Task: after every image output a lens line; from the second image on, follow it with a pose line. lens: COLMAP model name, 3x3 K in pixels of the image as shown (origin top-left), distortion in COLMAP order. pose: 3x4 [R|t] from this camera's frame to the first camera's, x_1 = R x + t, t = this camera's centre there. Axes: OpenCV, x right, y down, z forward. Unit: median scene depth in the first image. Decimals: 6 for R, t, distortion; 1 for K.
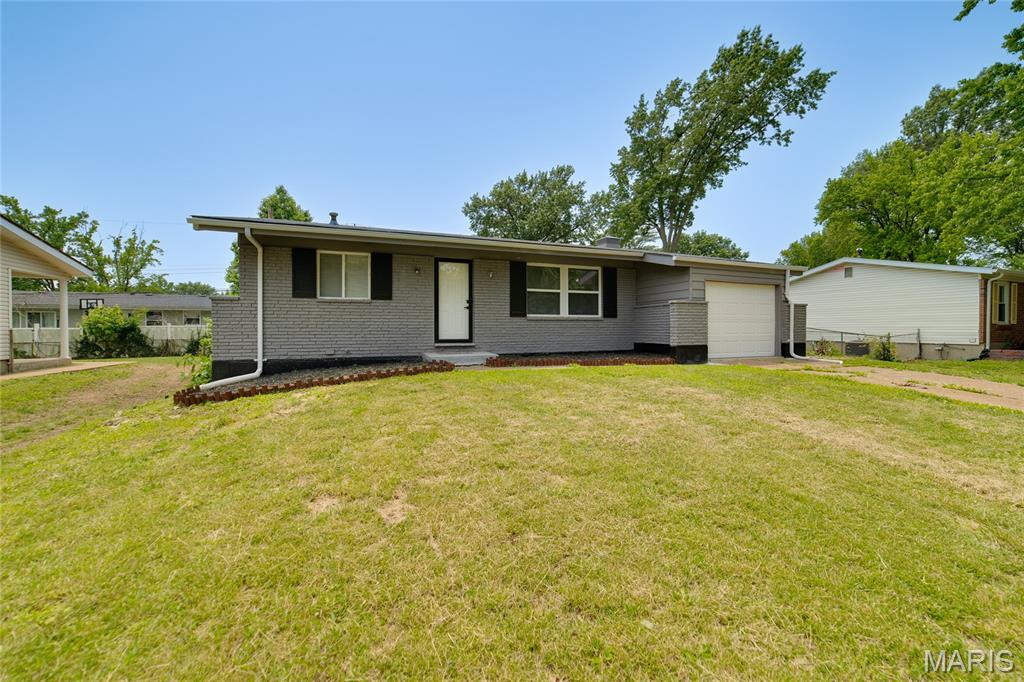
lens RADIAL K [[400.7, 0, 522.8], [0, 400.7, 338.2], [0, 0, 1]] dist [-0.015548, 0.005562]
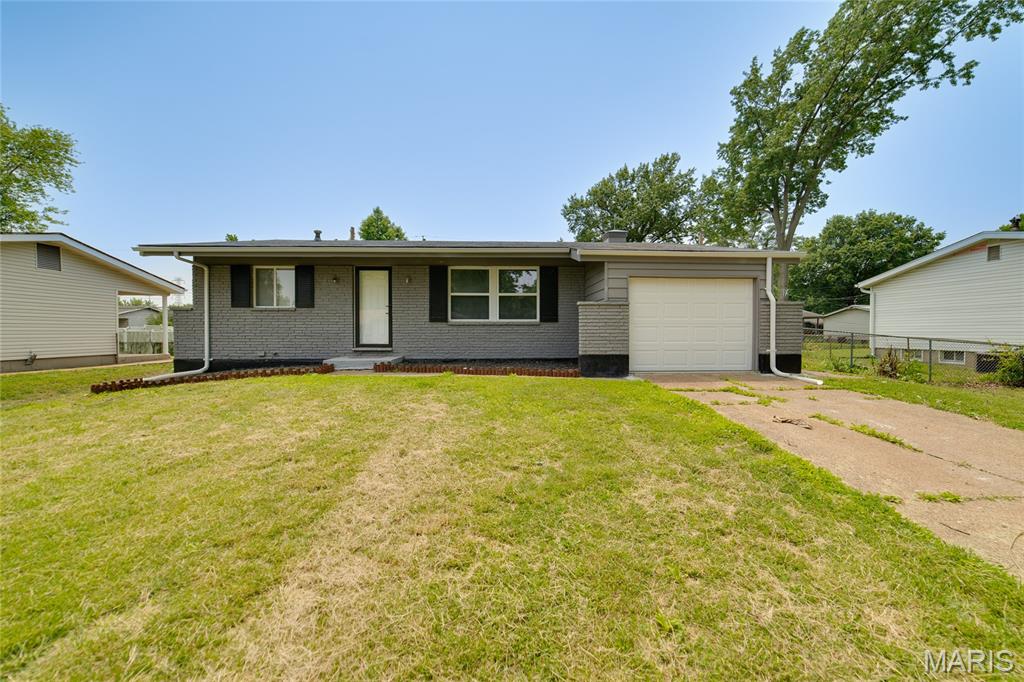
lens RADIAL K [[400.7, 0, 508.1], [0, 400.7, 342.4], [0, 0, 1]] dist [-0.015548, 0.005562]
pose [[0.943747, 0.011618, -0.330465, 0.136059], [-0.010328, 0.999931, 0.005658, -0.002838], [0.330508, -0.001927, 0.943801, 0.035863]]
